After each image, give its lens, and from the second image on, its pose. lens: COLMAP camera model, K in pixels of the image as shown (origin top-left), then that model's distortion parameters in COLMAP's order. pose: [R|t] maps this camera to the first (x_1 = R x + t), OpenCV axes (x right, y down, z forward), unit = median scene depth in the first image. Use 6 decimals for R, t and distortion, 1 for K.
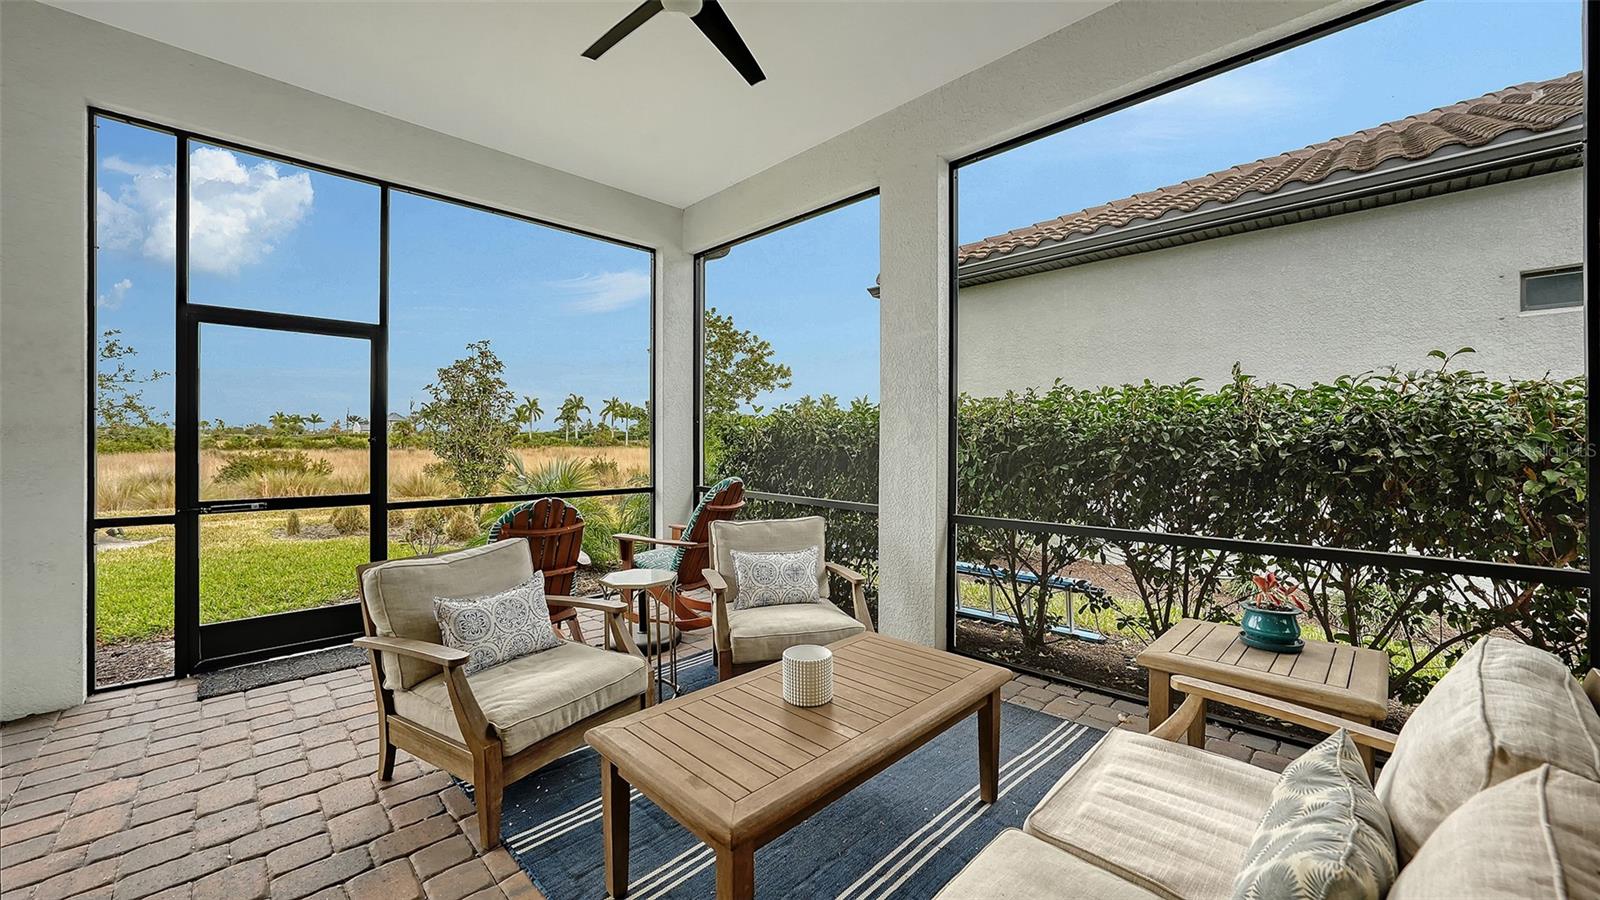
lens RADIAL K [[609.8, 0, 787.3], [0, 609.8, 439.4], [0, 0, 1]] dist [-0.000503, -0.000061]
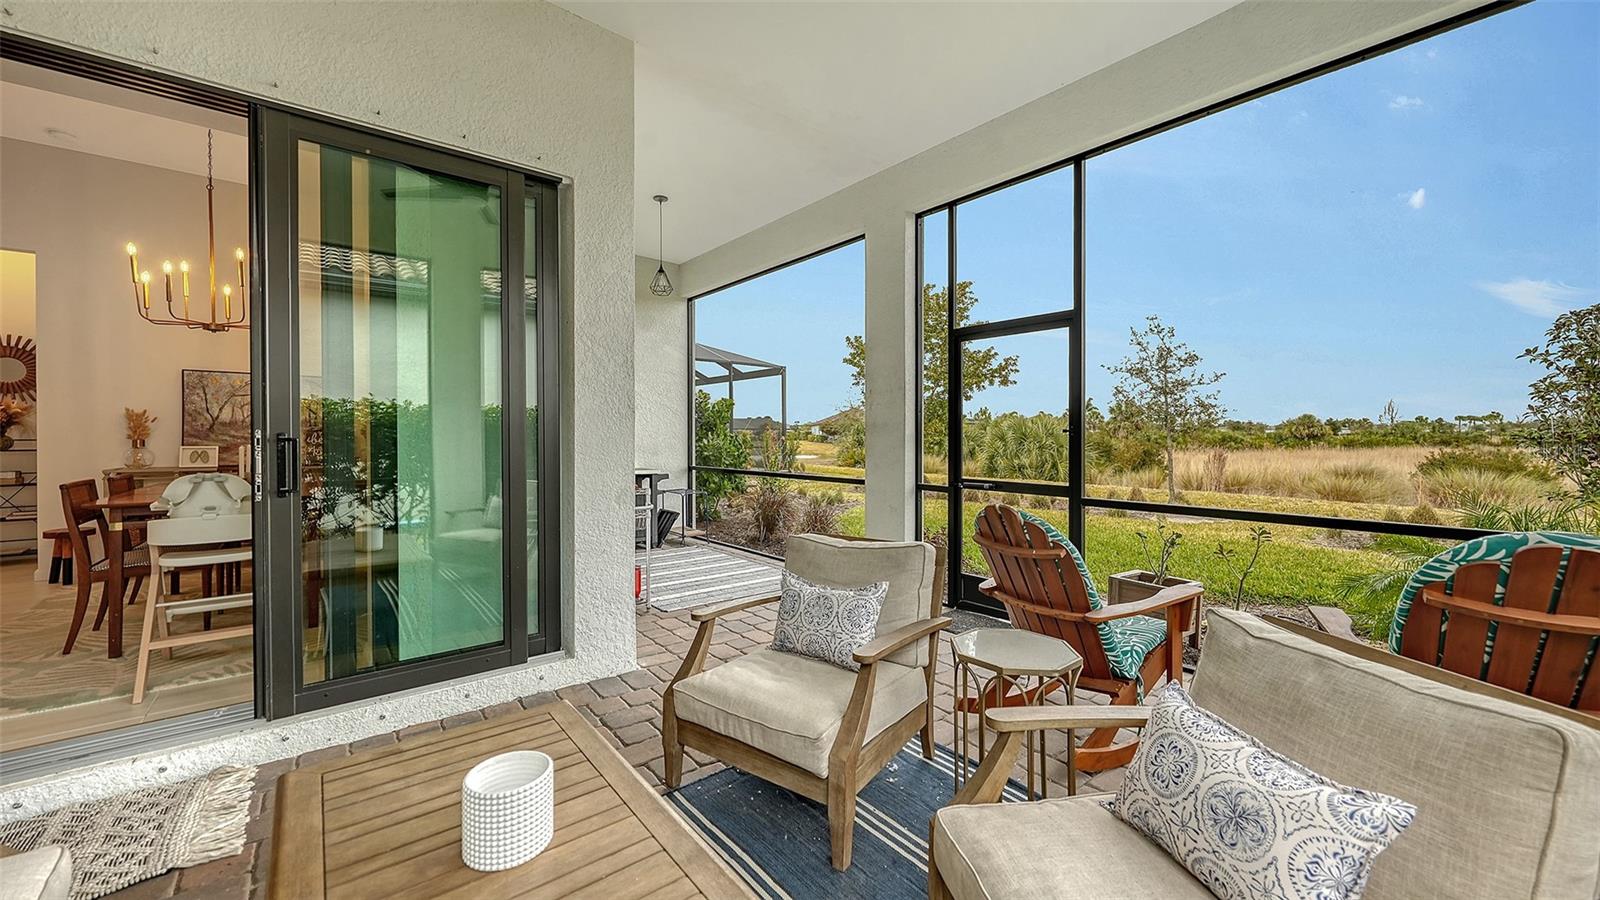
lens RADIAL K [[609.8, 0, 787.3], [0, 609.8, 439.4], [0, 0, 1]] dist [-0.000503, -0.000061]
pose [[-0.057641, 0.006684, -0.998315, 0.111871], [0.002698, 0.999975, 0.006540, 0.002381], [0.998334, -0.002316, -0.057657, 0.224212]]
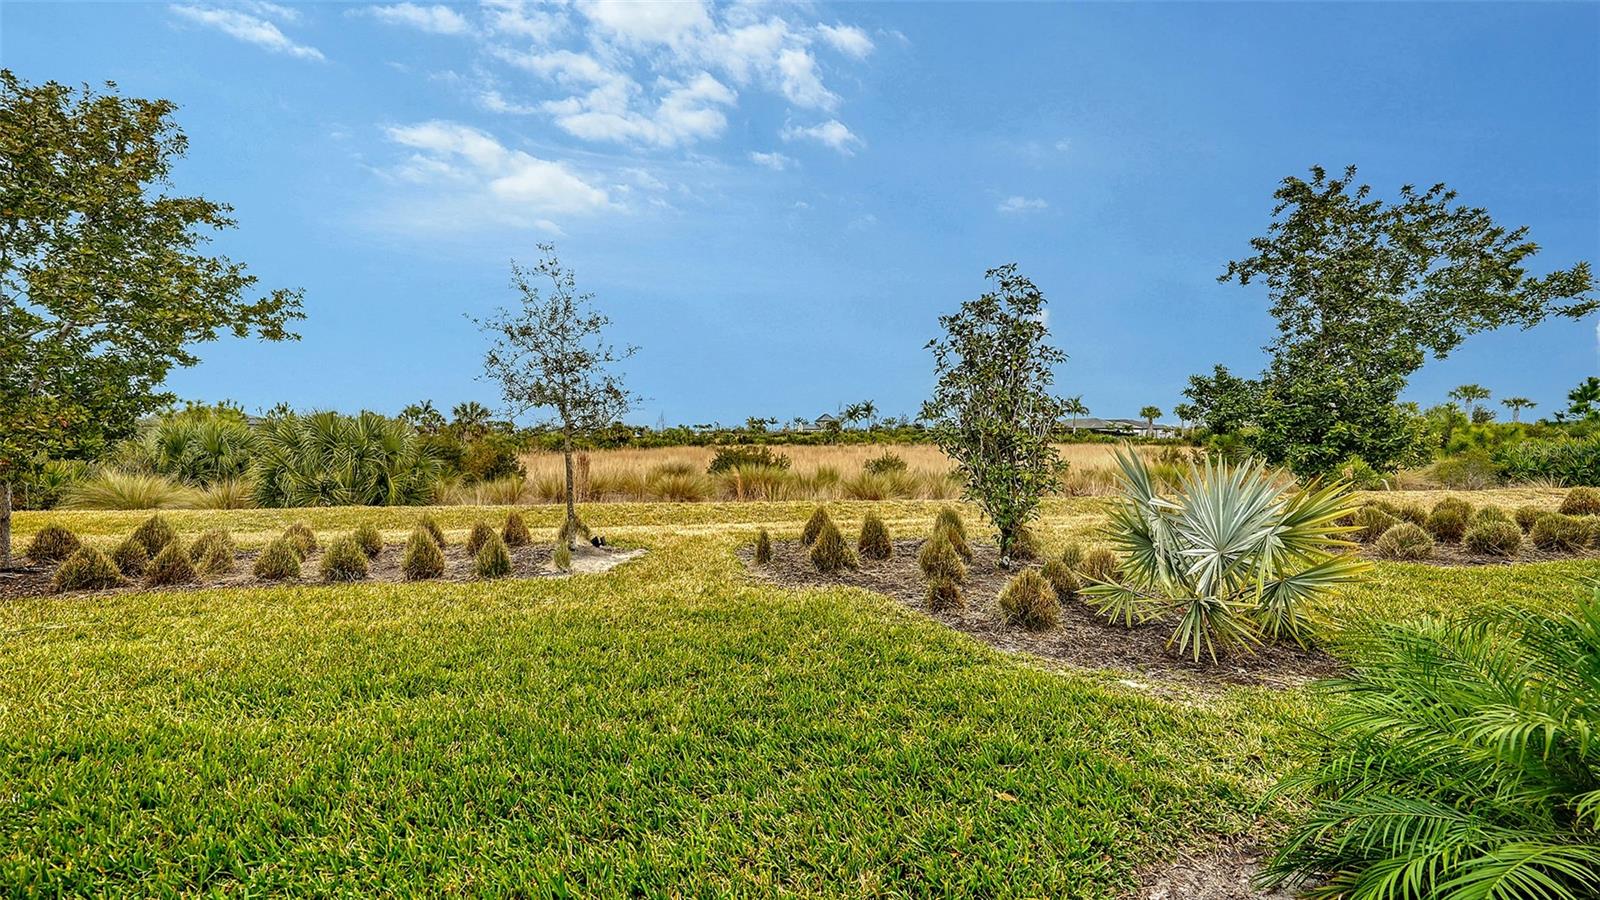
lens RADIAL K [[609.8, 0, 787.3], [0, 609.8, 439.4], [0, 0, 1]] dist [-0.000503, -0.000061]
pose [[0.804329, -0.002446, -0.594180, -0.328830], [0.005837, 0.999976, 0.003786, 0.008526], [0.594156, -0.006514, 0.804324, 0.398289]]
